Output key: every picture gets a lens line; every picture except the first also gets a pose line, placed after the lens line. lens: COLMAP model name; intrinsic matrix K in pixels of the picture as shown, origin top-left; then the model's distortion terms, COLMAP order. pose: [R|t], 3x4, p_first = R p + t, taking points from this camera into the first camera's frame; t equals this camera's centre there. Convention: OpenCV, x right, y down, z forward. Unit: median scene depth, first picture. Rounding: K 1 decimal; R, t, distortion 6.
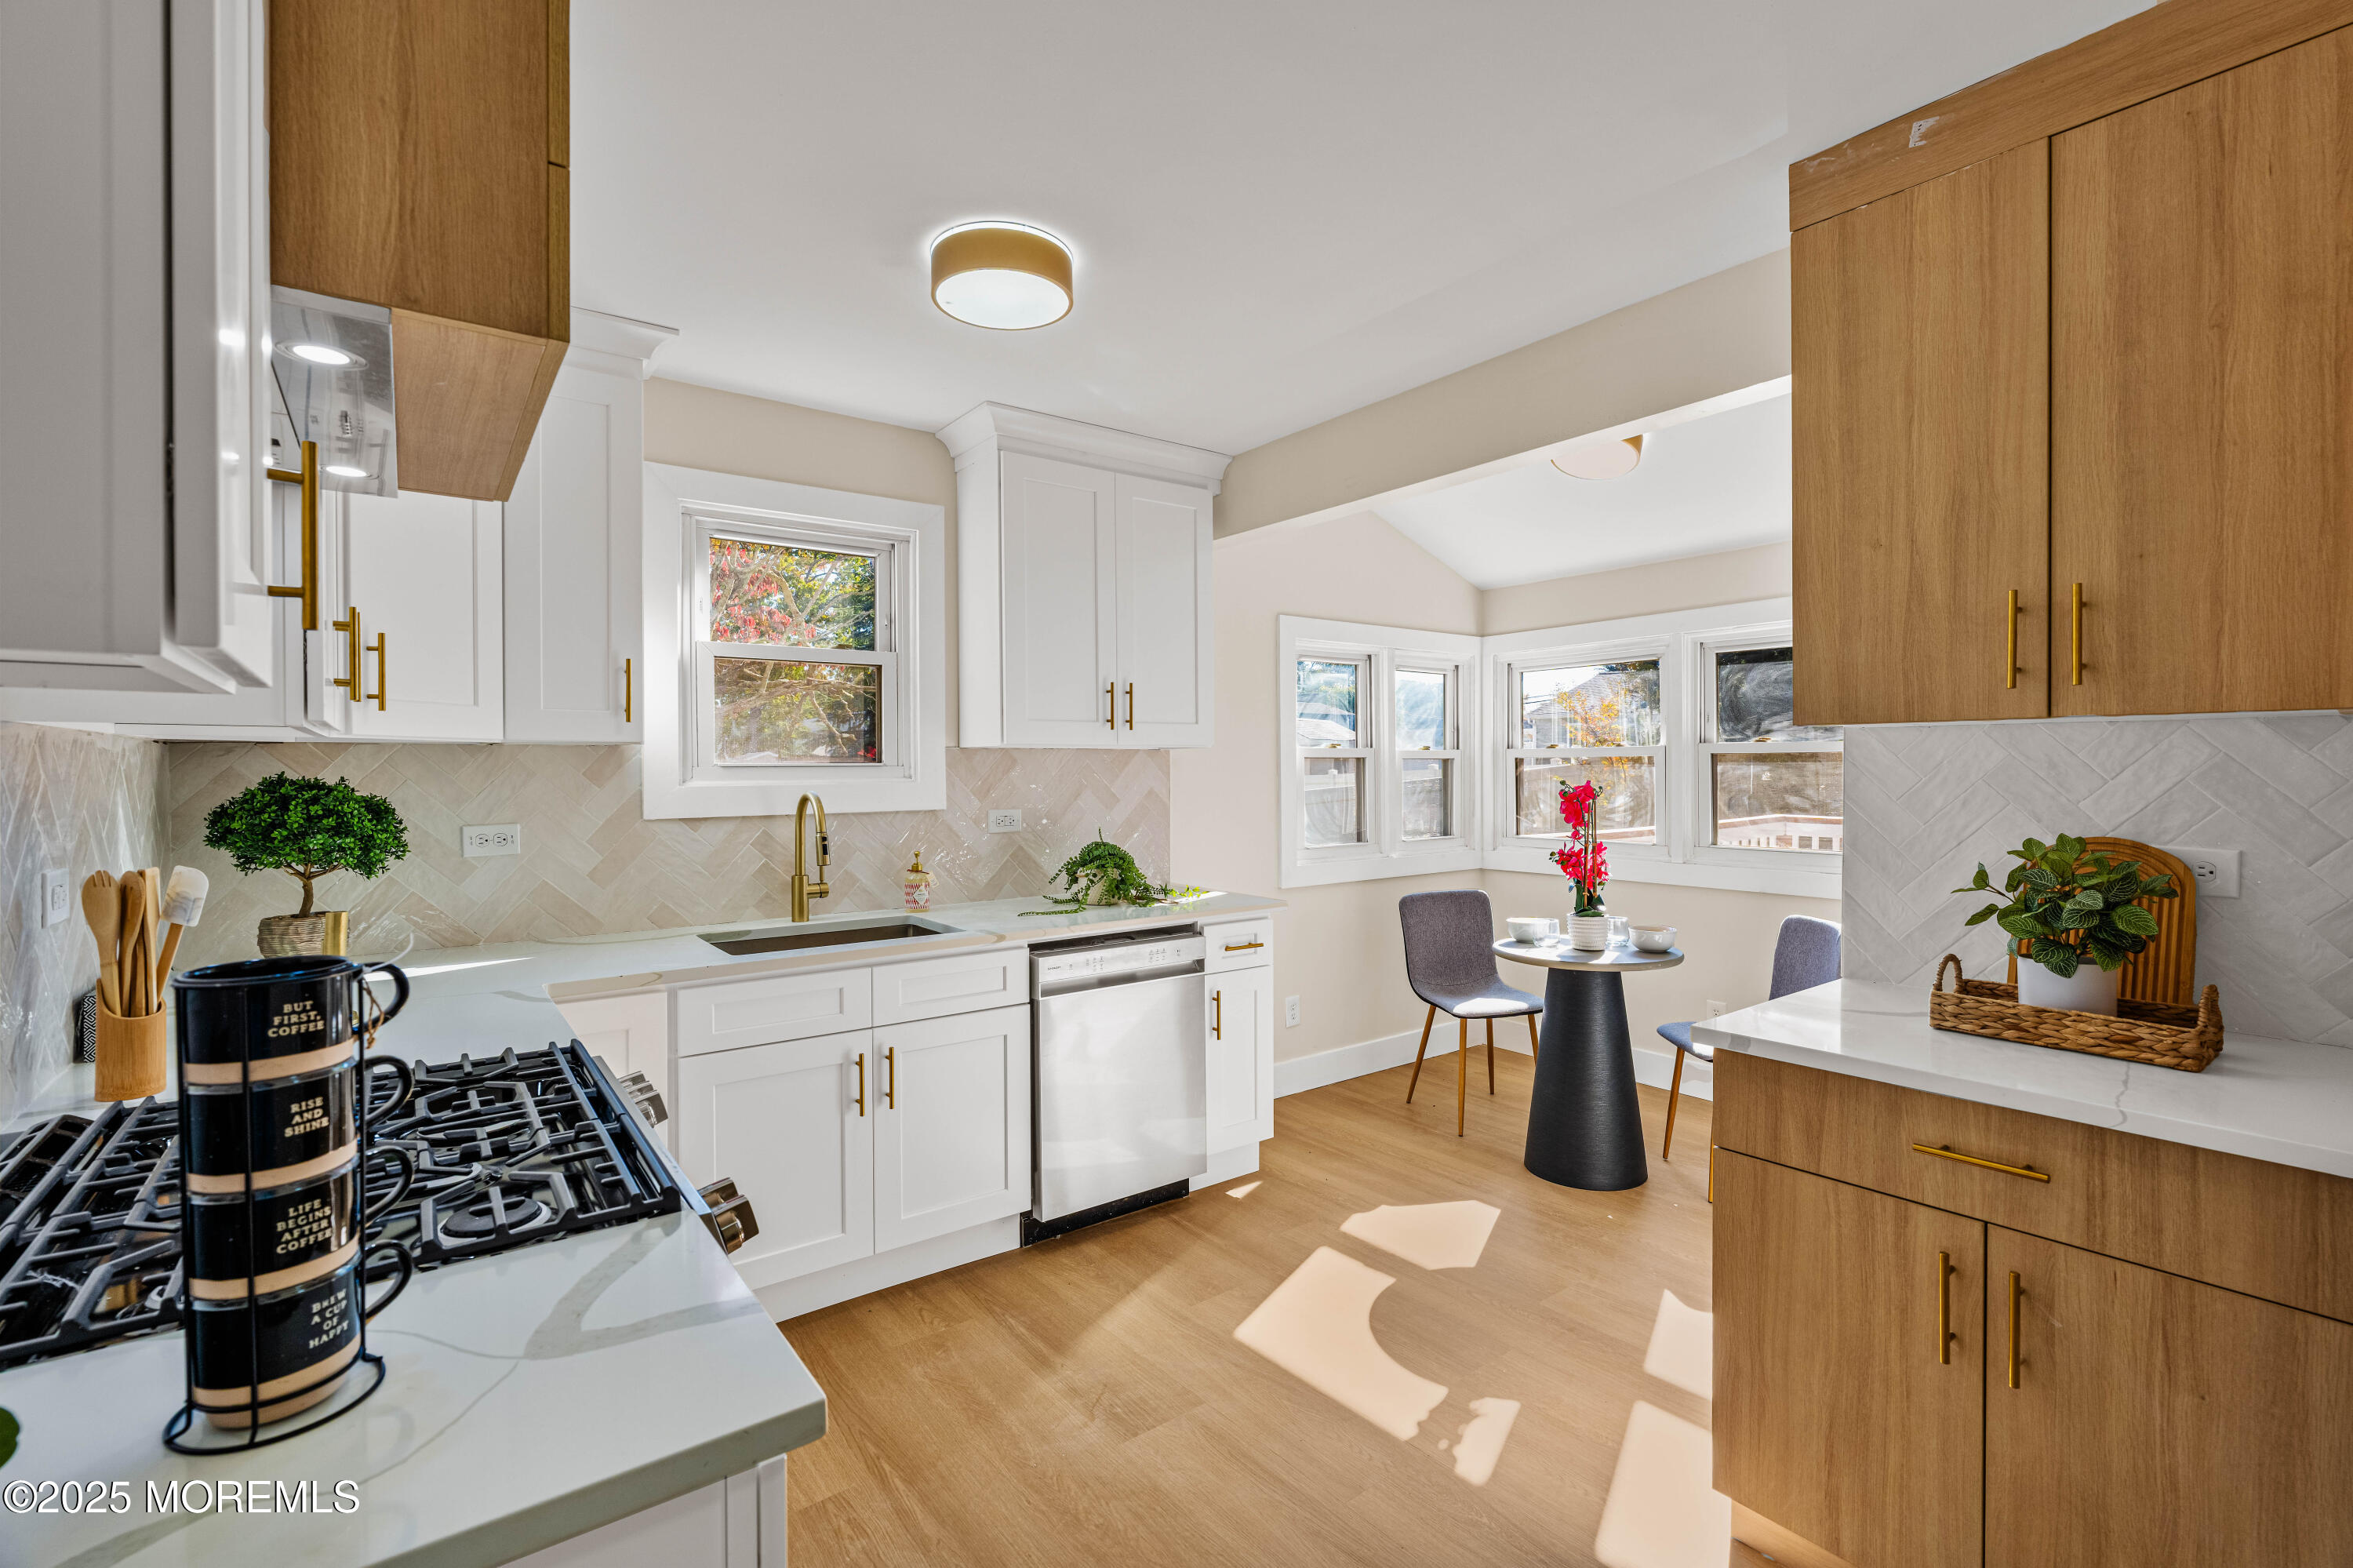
lens RADIAL K [[1052.5, 0, 1184.4], [0, 1052.5, 774.7], [0, 0, 1]] dist [-0.006744, 0.001586]
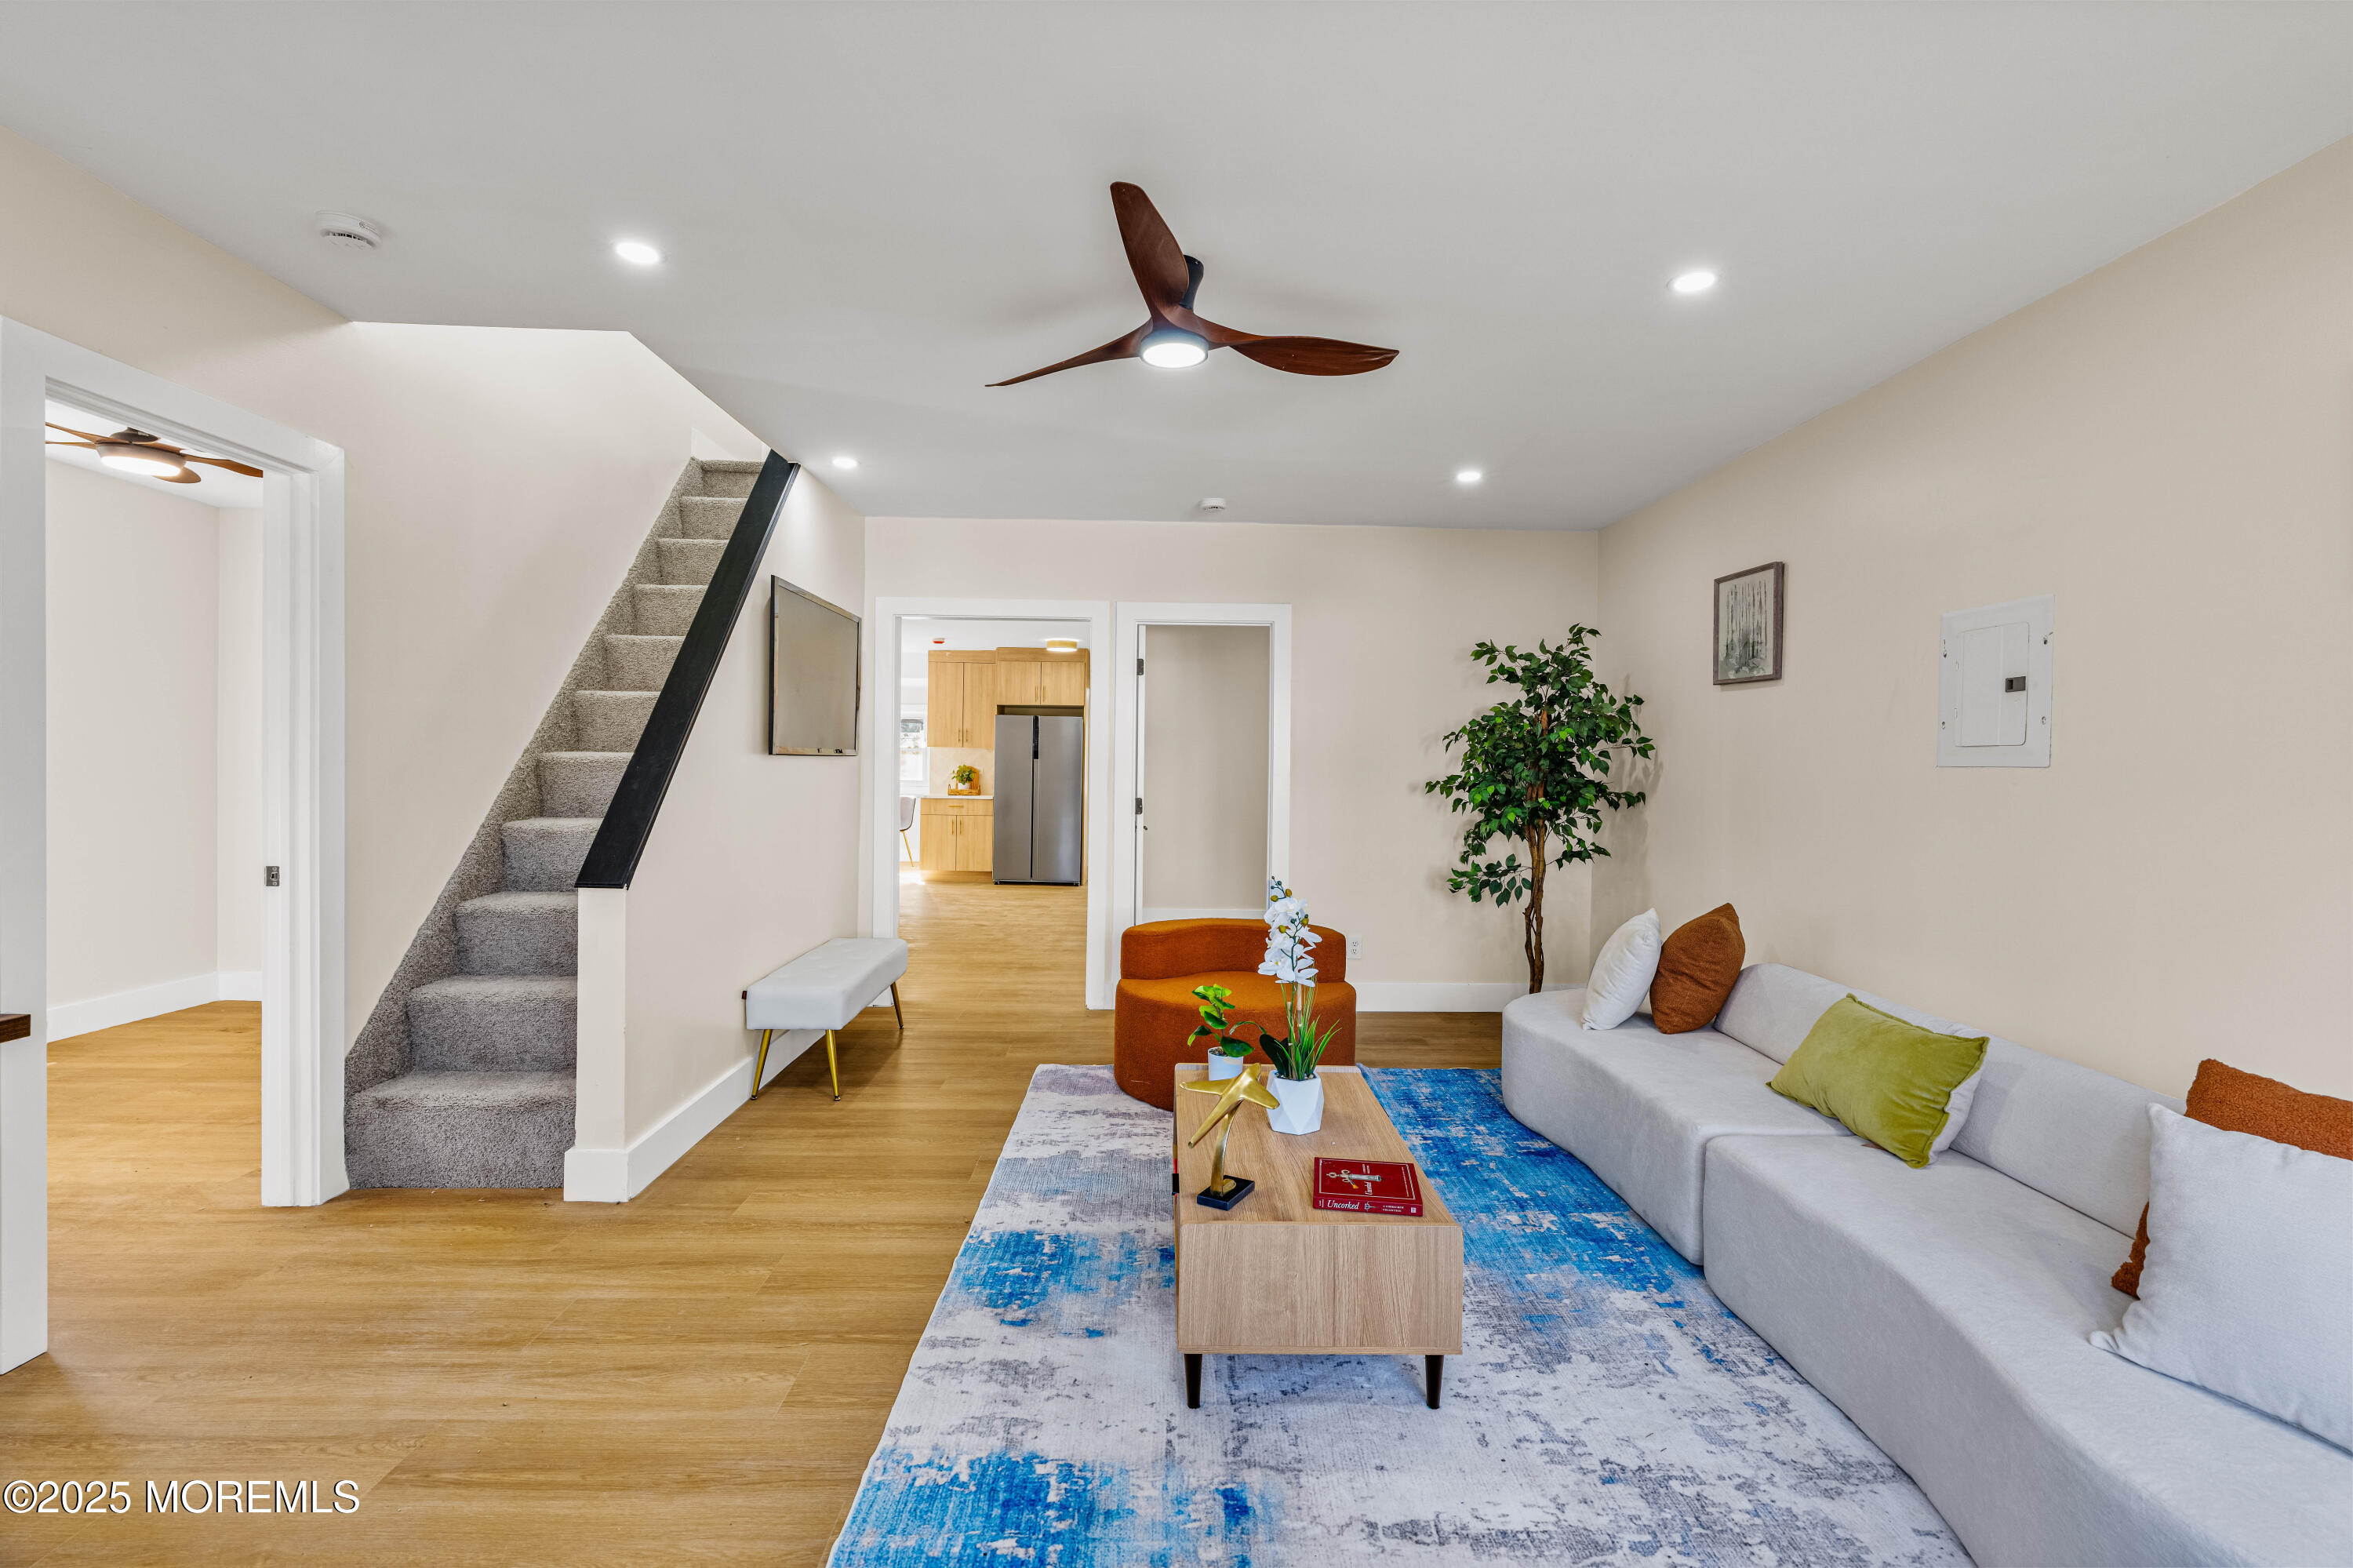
lens RADIAL K [[1052.5, 0, 1176.3], [0, 1052.5, 776.3], [0, 0, 1]] dist [-0.006744, 0.001586]
pose [[0.586132, 0.005280, 0.810198, -2.519607], [-0.008035, 0.999967, -0.000703, 0.082587], [-0.810176, -0.006098, 0.586156, -2.672401]]
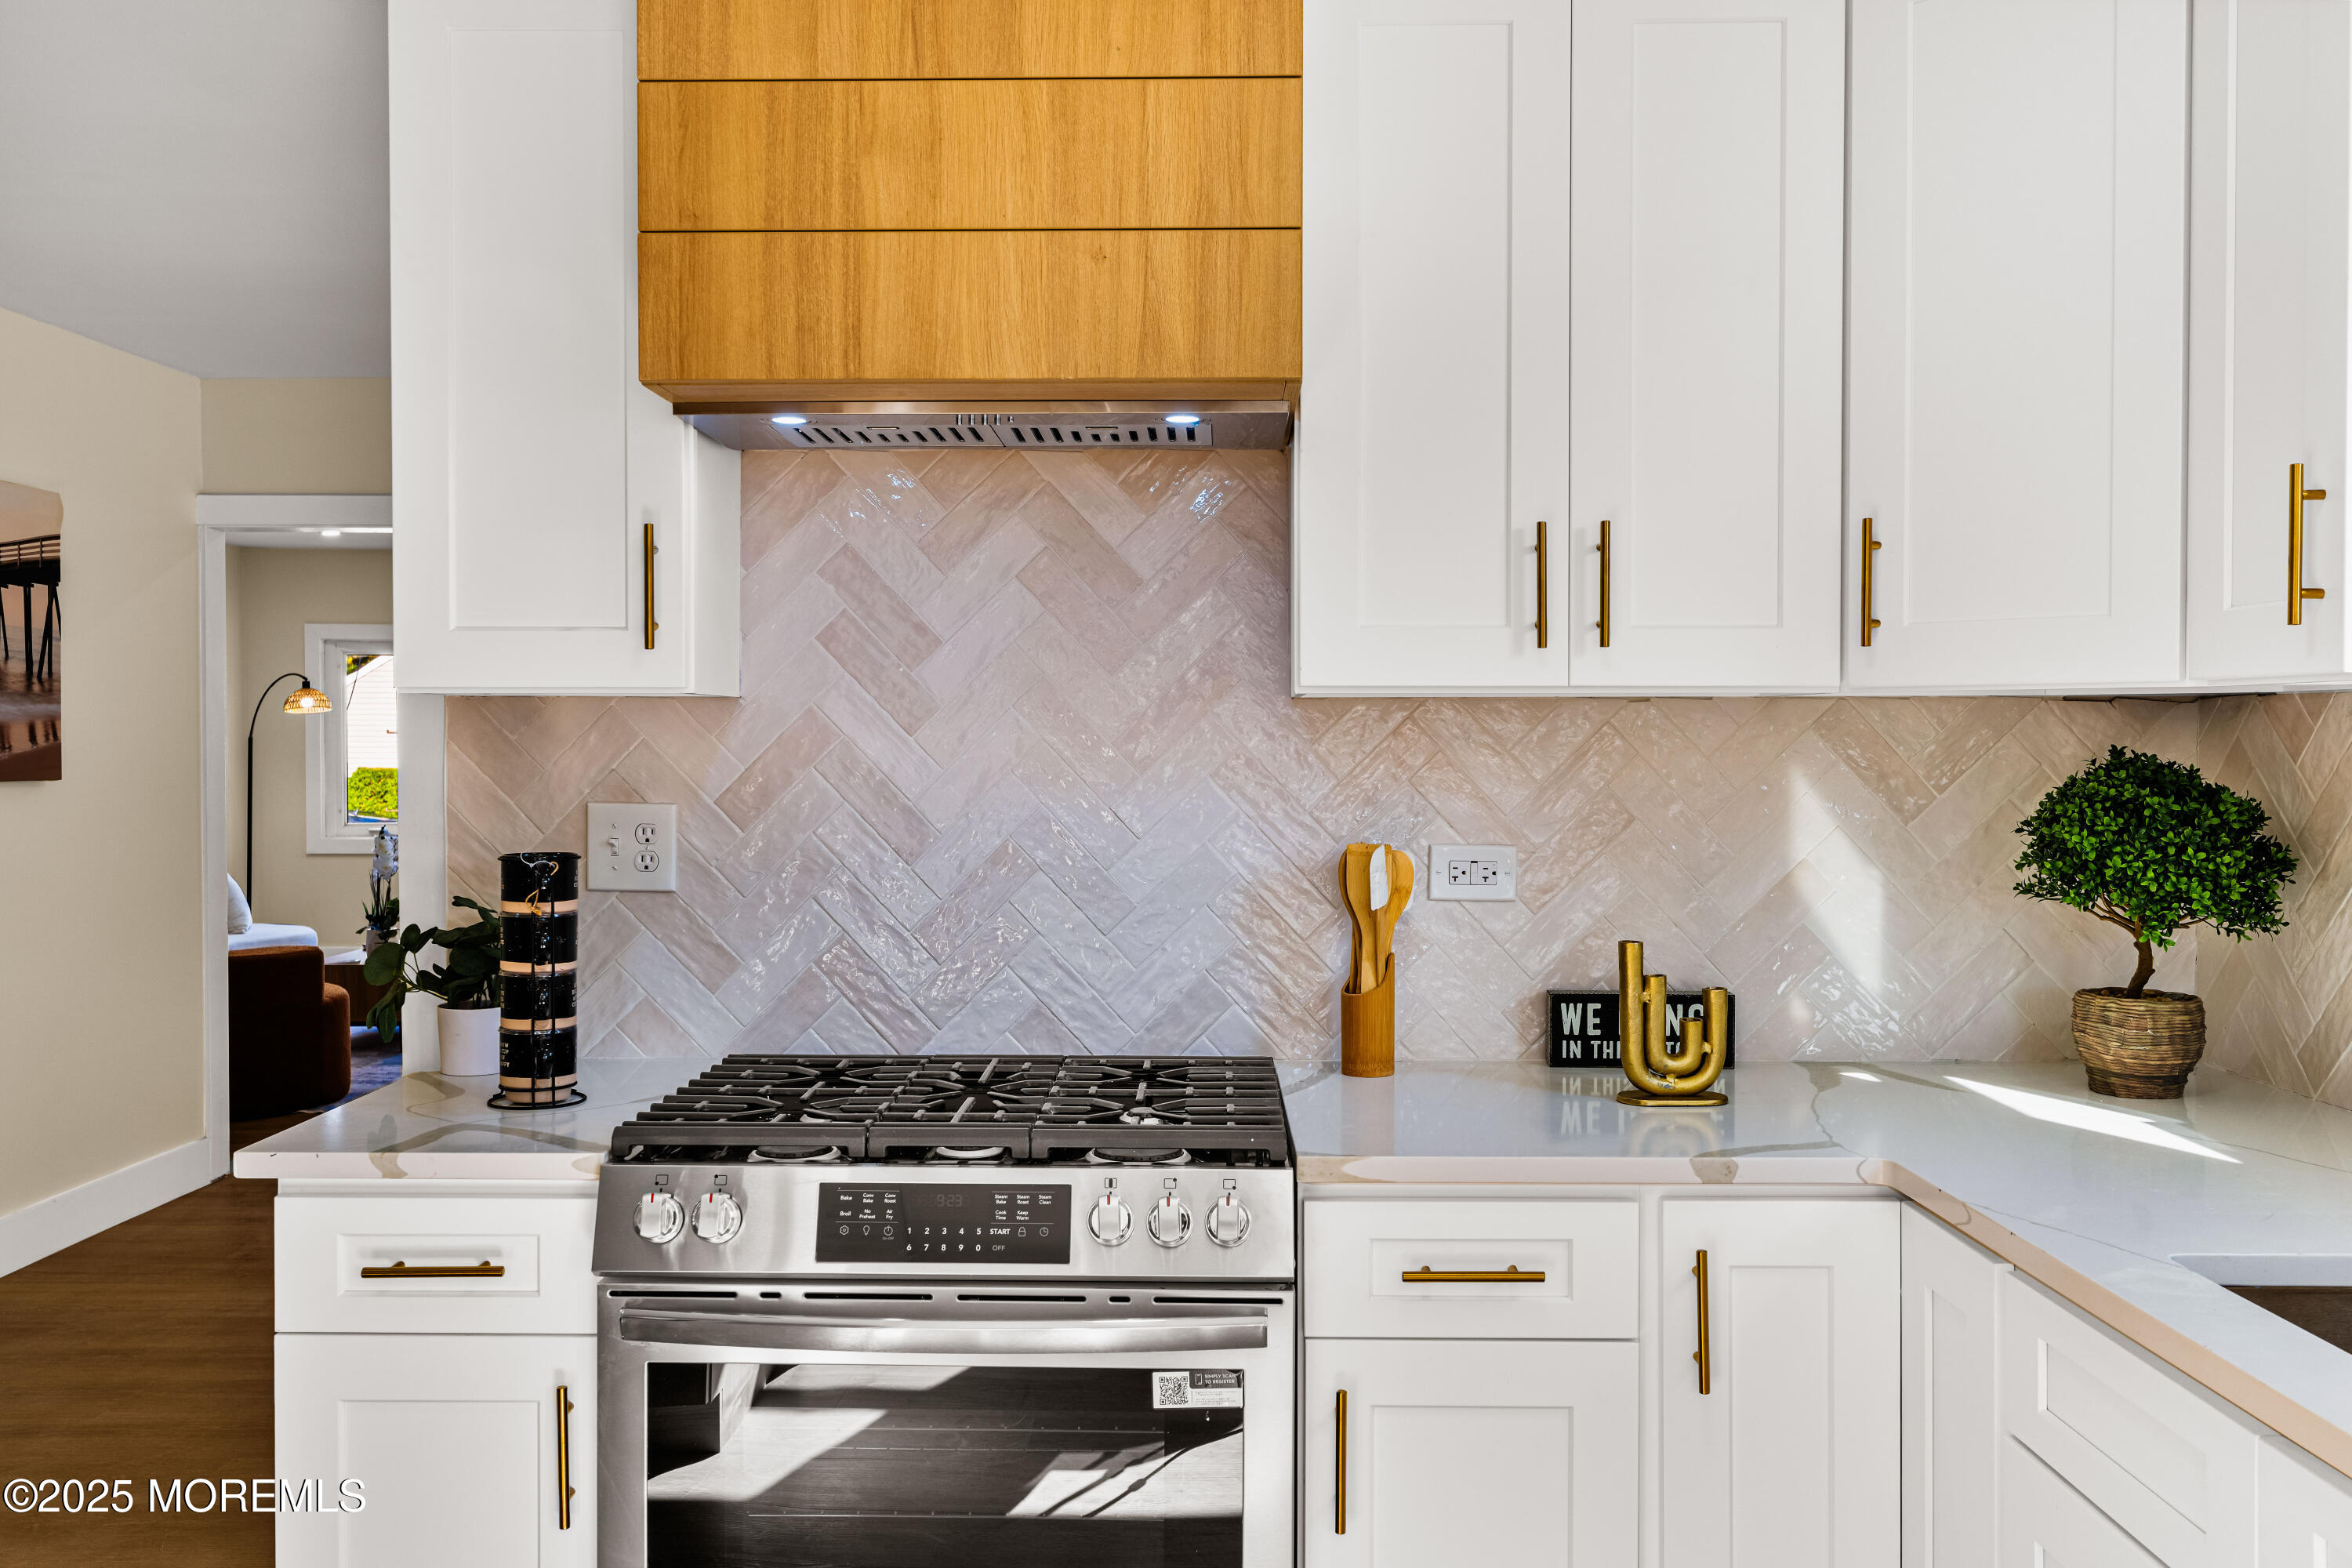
lens RADIAL K [[1995.4, 0, 1169.9], [0, 1995.4, 770.2], [0, 0, 1]] dist [0.013562, 0.007377]
pose [[-0.617766, 0.016091, -0.786197, 0.318016], [-0.003098, 0.999733, 0.022895, -0.010867], [0.786356, 0.016579, -0.617551, 1.116107]]
